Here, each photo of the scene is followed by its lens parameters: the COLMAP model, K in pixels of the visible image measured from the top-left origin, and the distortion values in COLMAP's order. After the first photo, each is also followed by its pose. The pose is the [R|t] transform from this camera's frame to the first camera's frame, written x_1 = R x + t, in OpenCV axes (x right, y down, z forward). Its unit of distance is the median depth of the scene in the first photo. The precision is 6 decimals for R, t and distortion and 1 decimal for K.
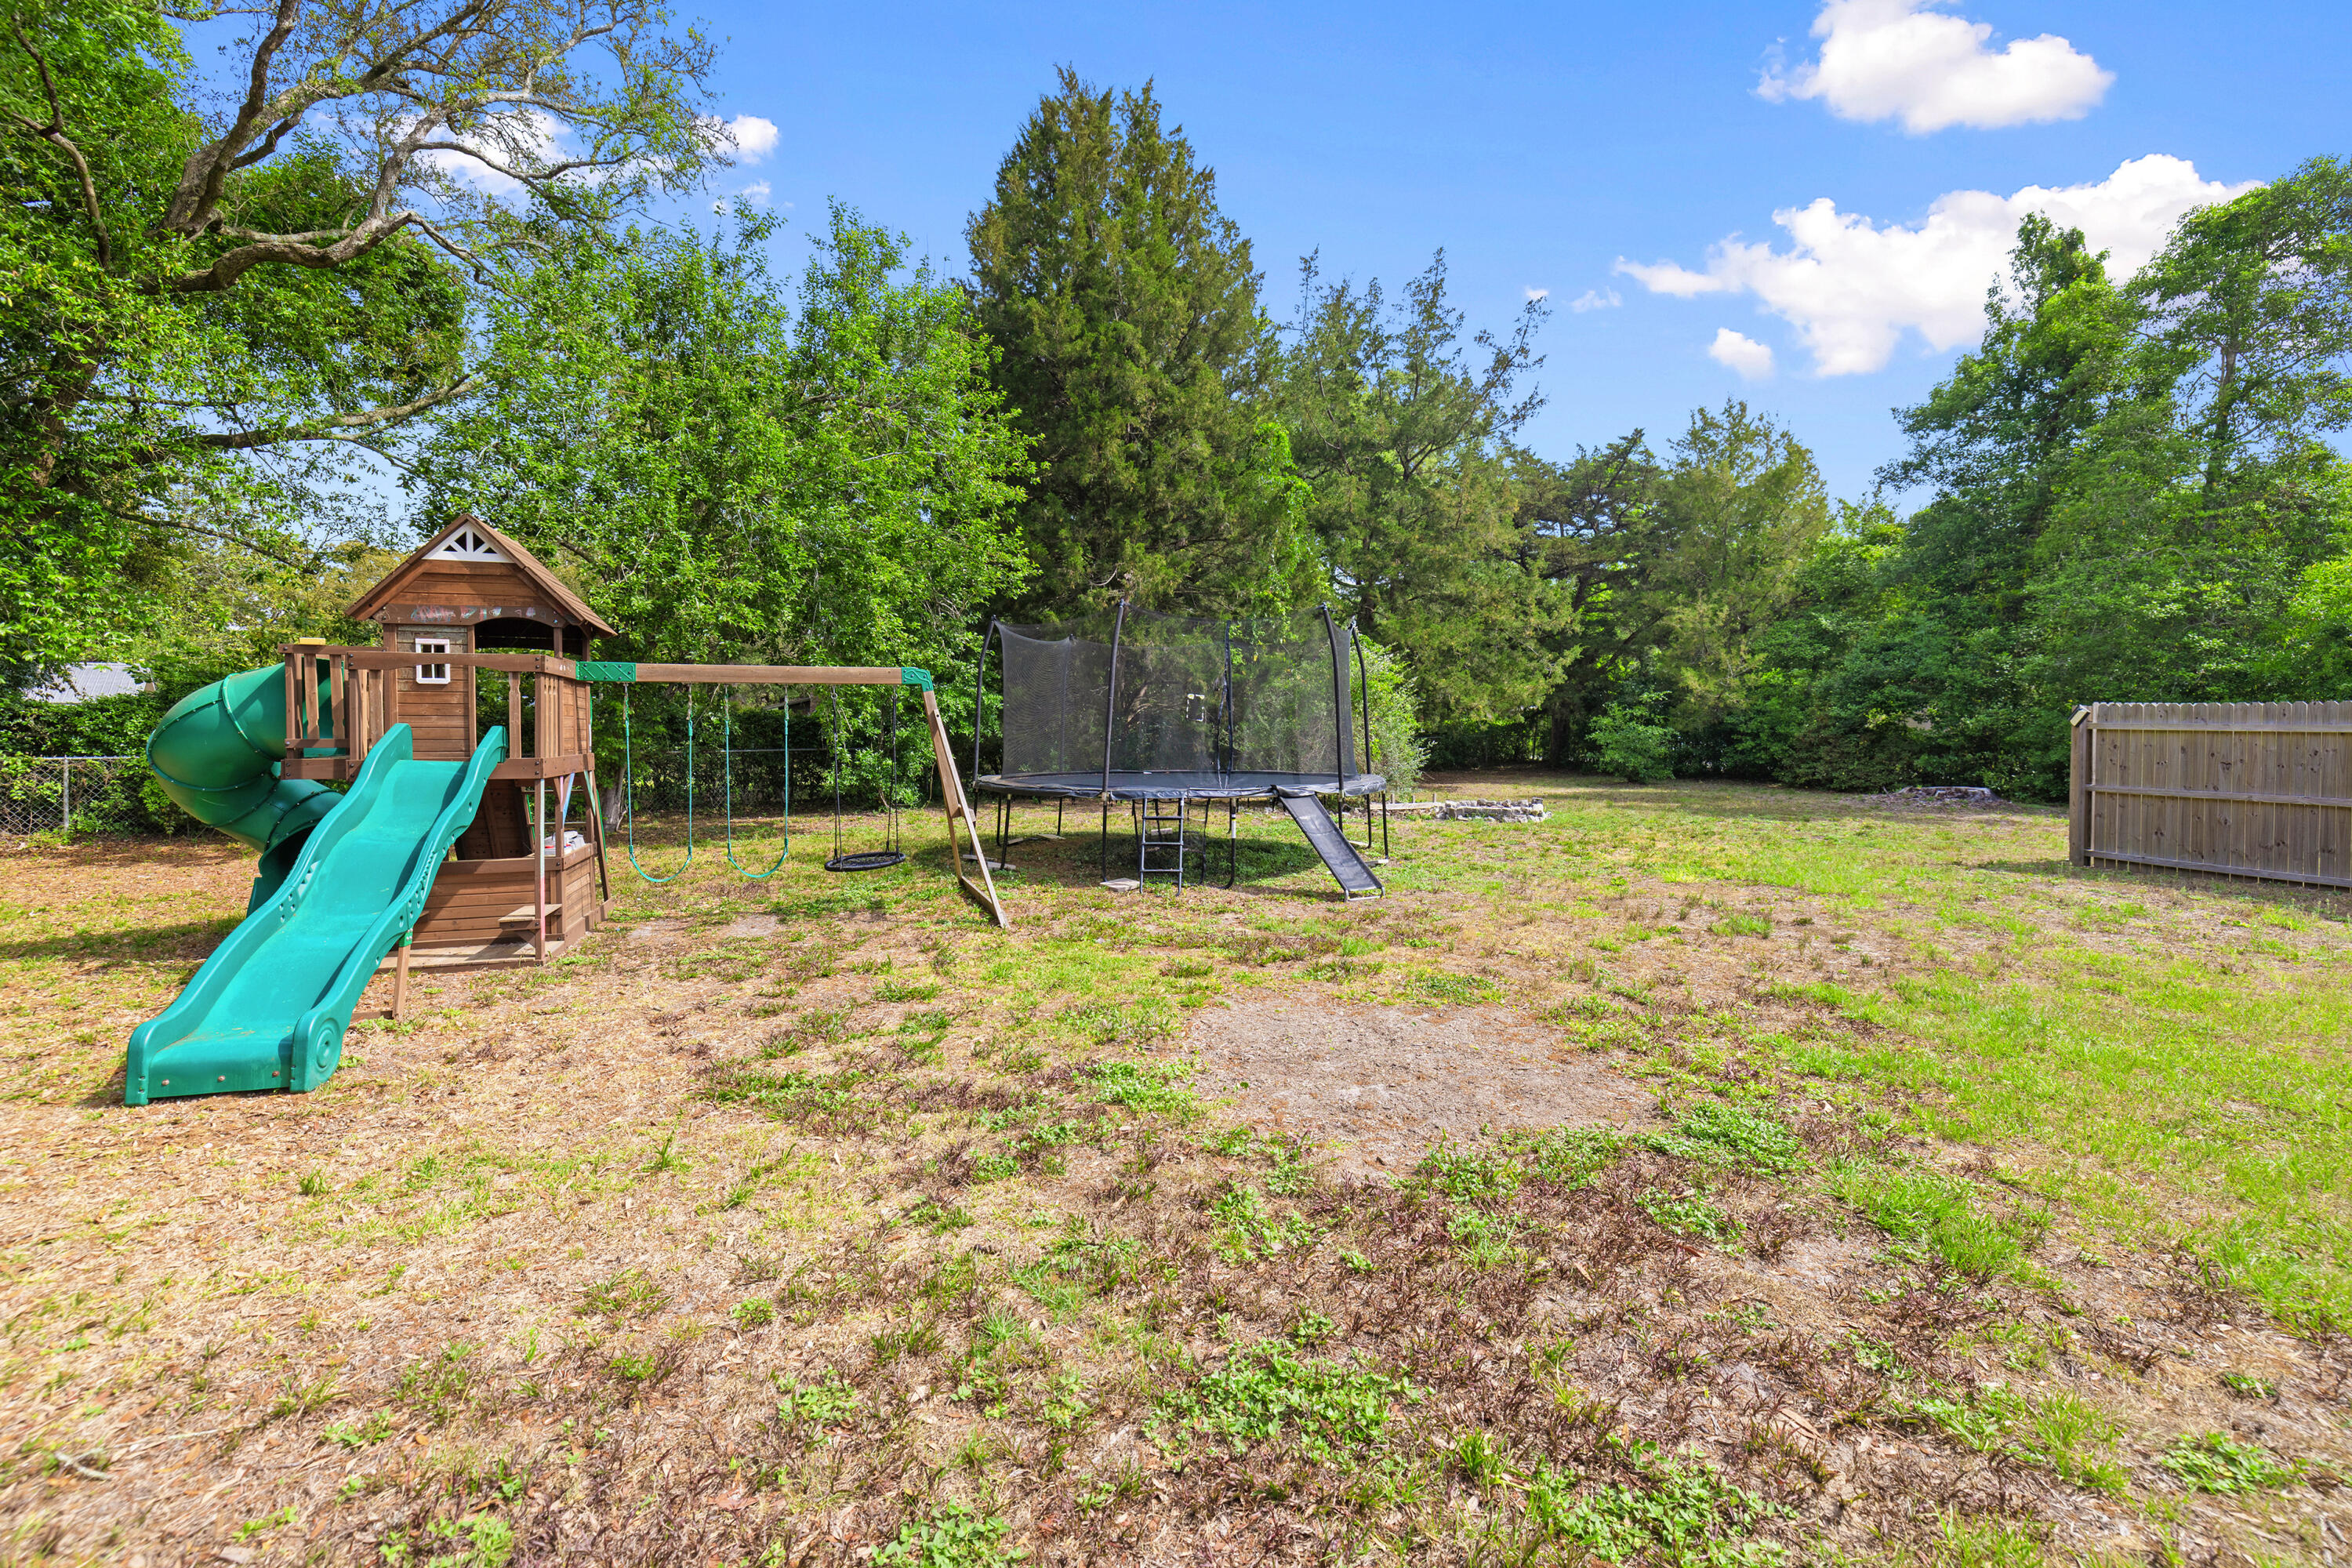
lens RADIAL K [[992.1, 0, 1165.9], [0, 992.1, 753.6], [0, 0, 1]] dist [0.000840, -0.000141]
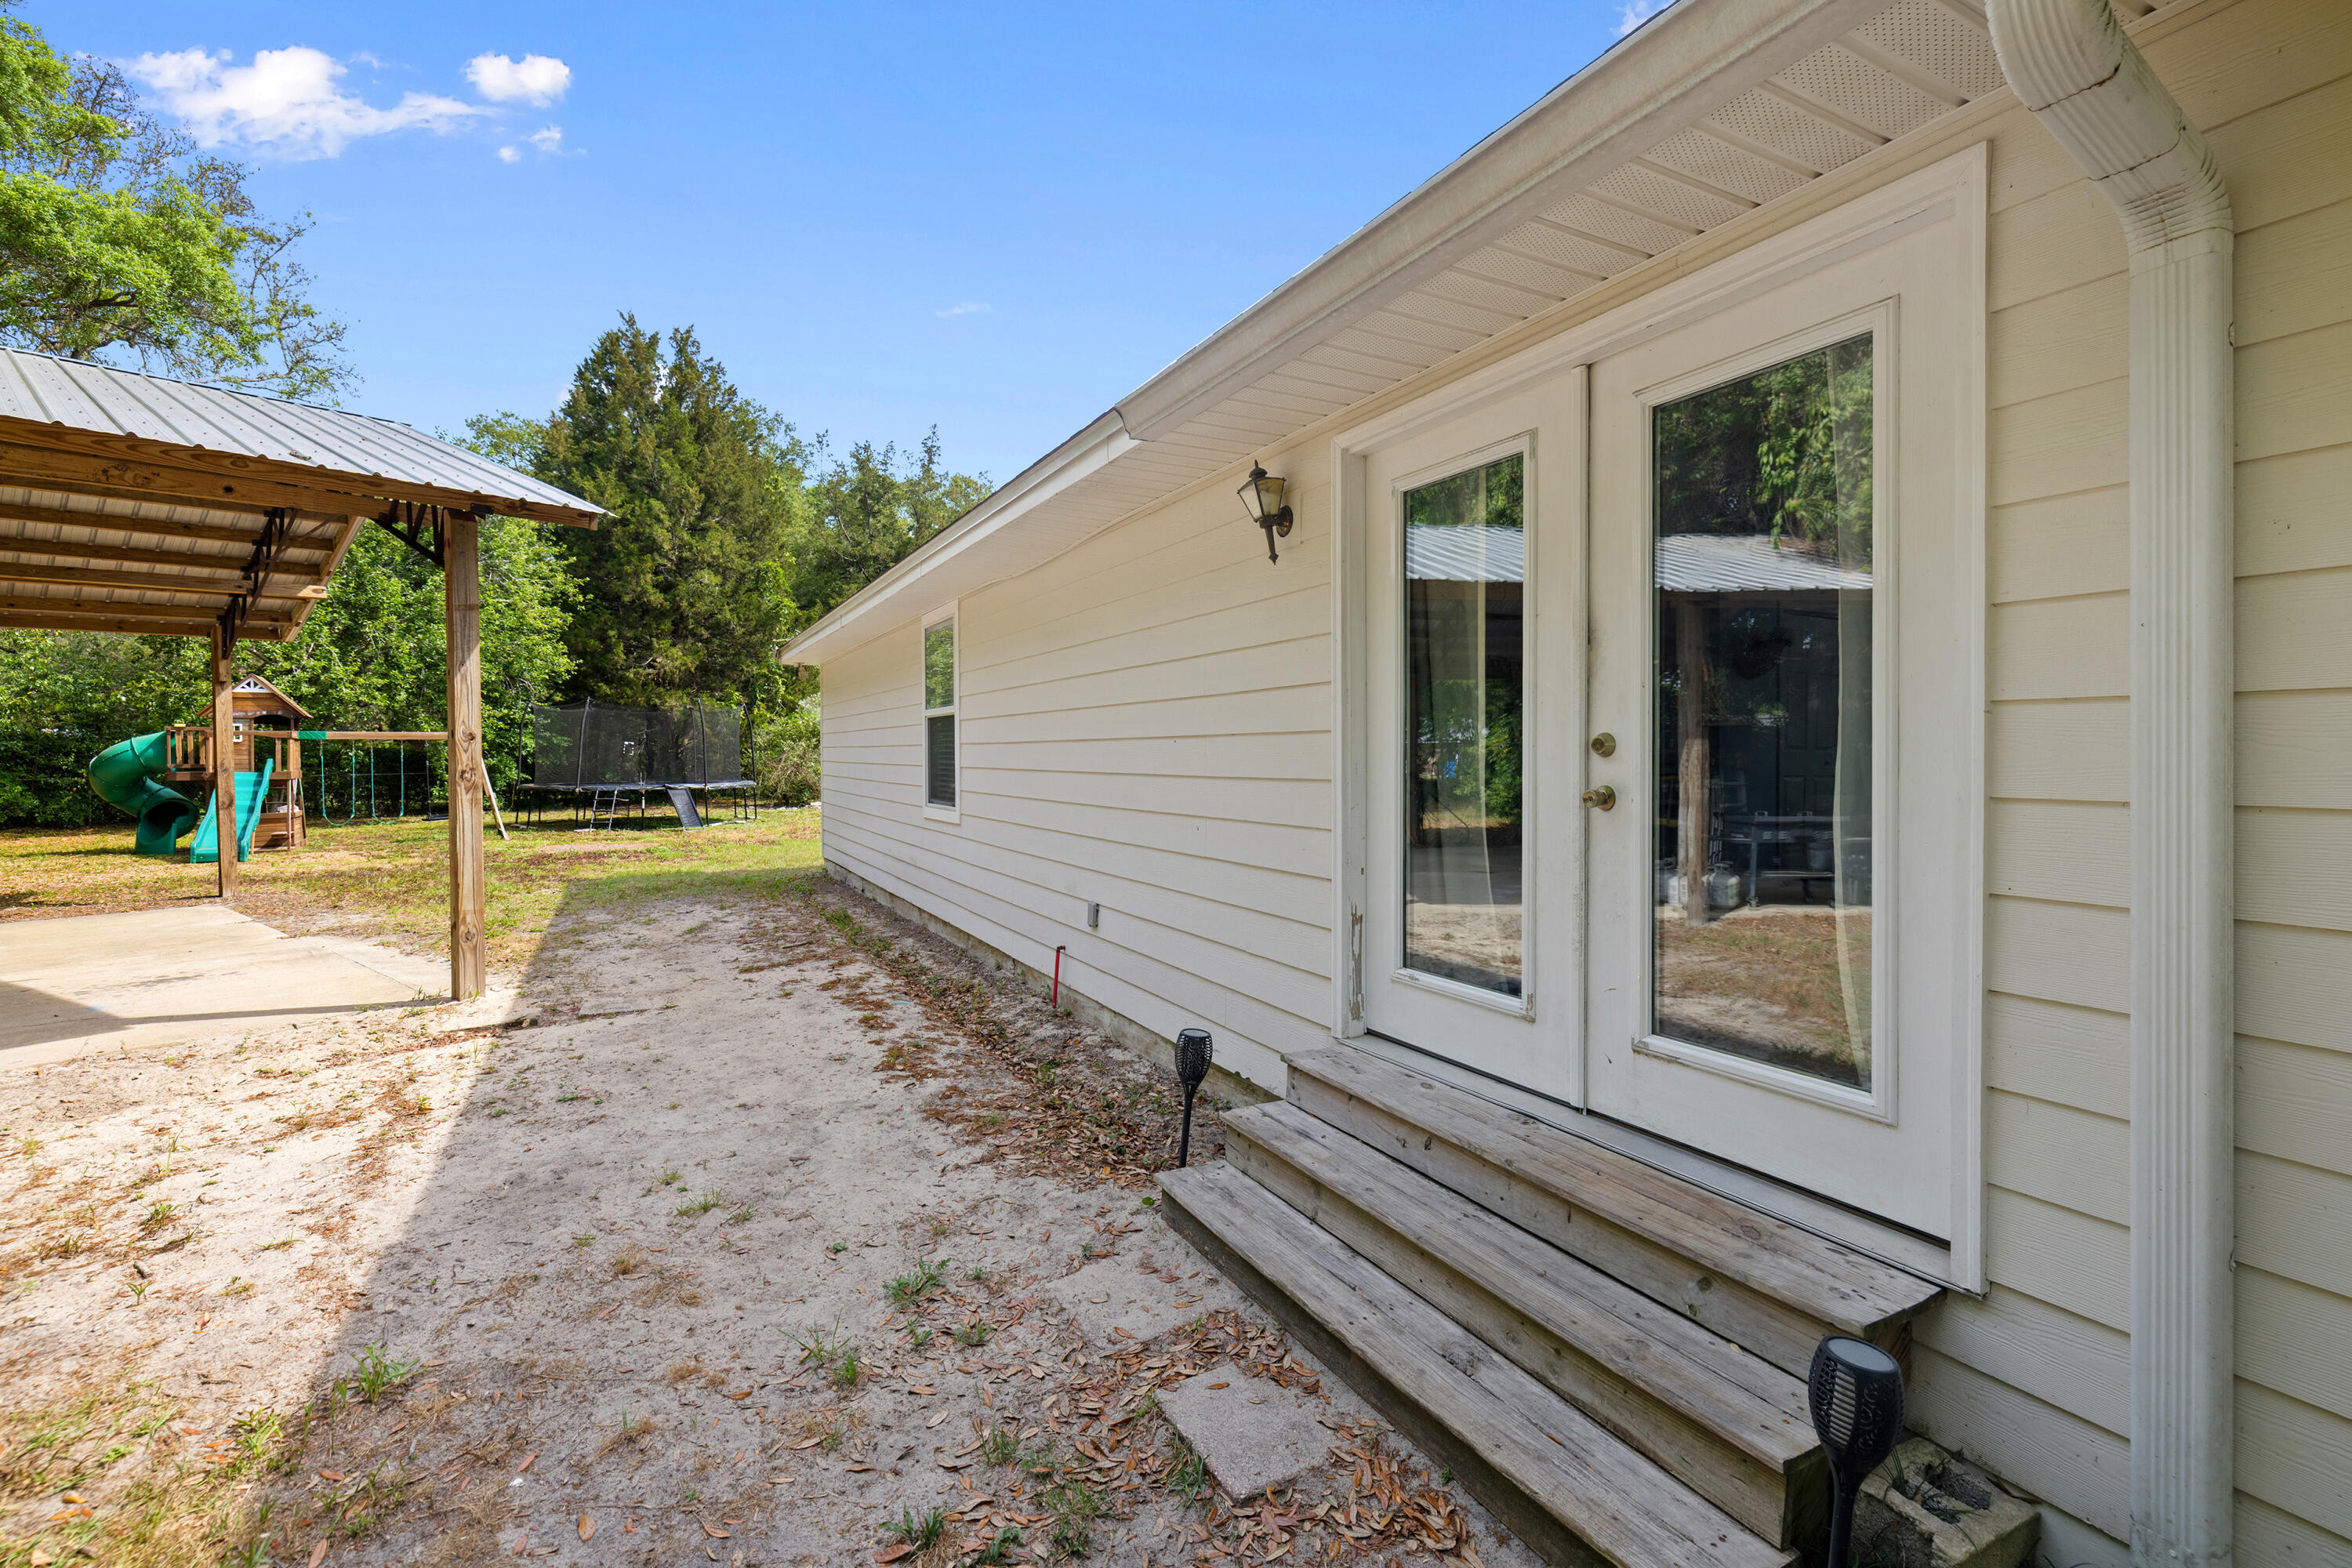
lens RADIAL K [[1026.6, 0, 1167.8], [0, 1026.6, 756.7], [0, 0, 1]] dist [0.001006, 0.000004]
pose [[0.963225, -0.004891, 0.268652, 0.438959], [0.012256, 0.999593, -0.025745, 0.033368], [-0.268417, 0.028091, 0.962893, -1.125438]]
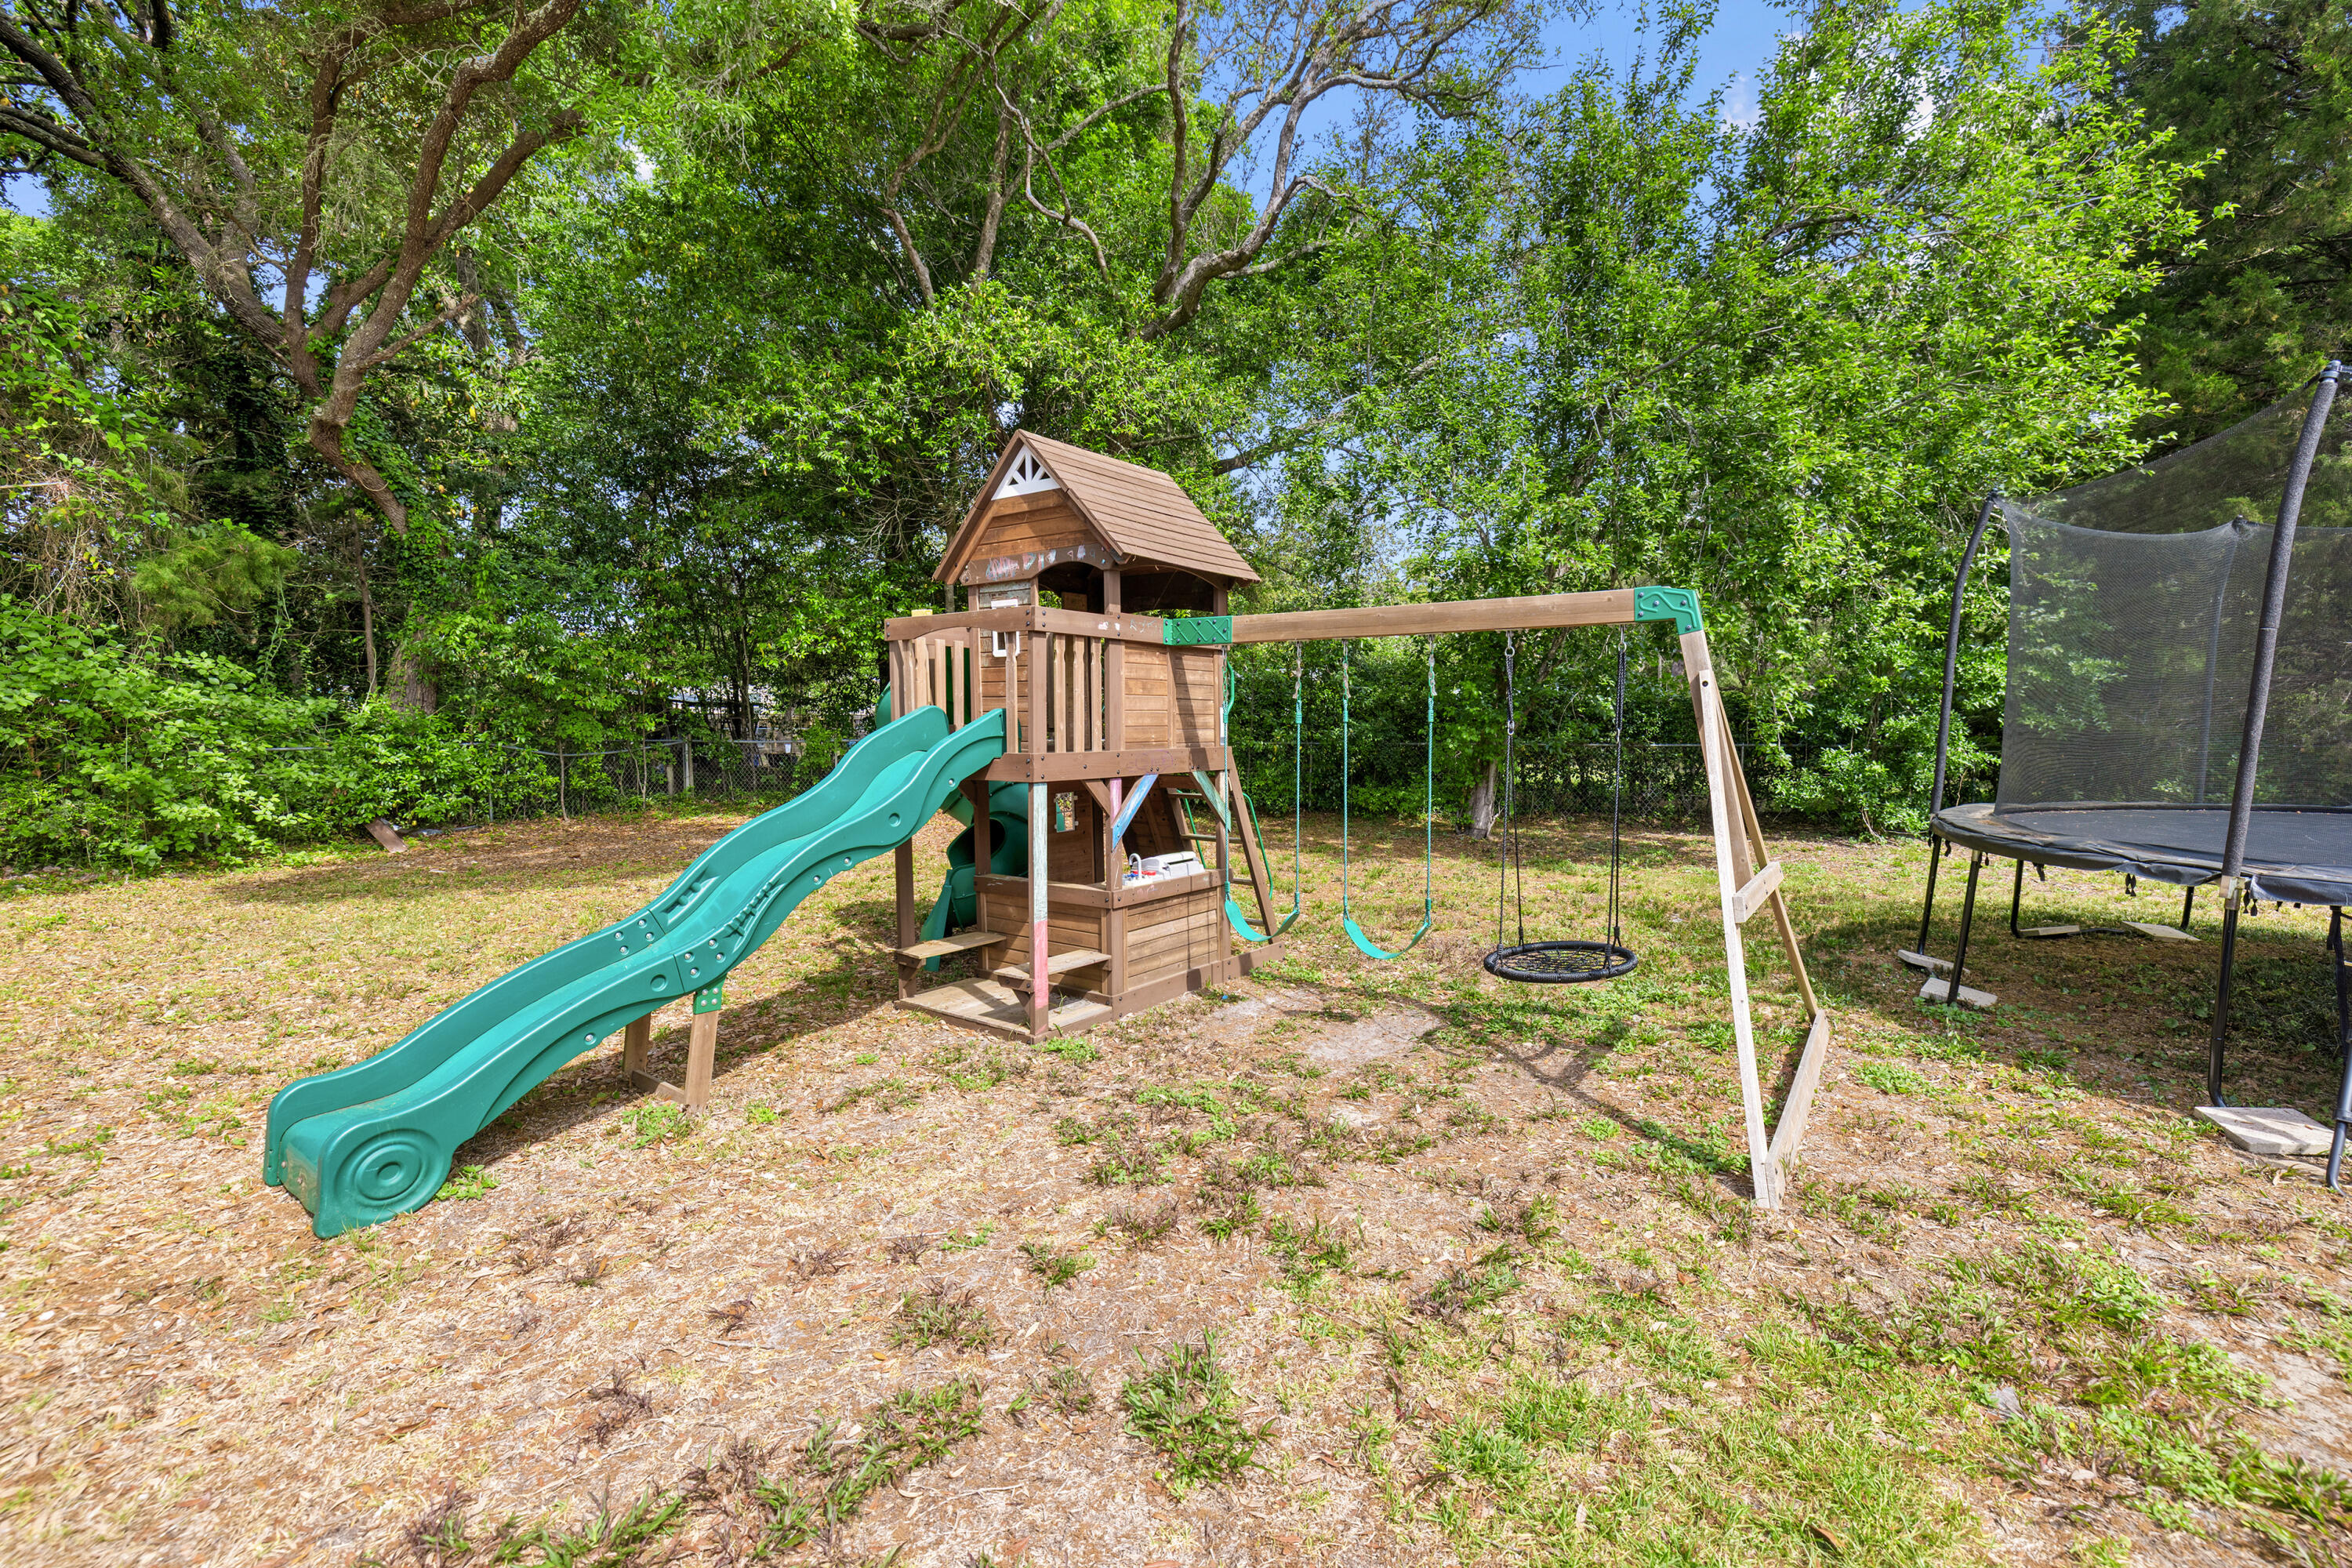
lens RADIAL K [[1040.4, 0, 1243.2], [0, 1040.4, 767.0], [0, 0, 1]] dist [0.003223, 0.000472]
pose [[0.599880, 0.036983, -0.799235, 0.025344], [-0.020848, 0.999314, 0.030594, -0.006179], [0.799818, -0.001690, 0.600240, 0.351670]]
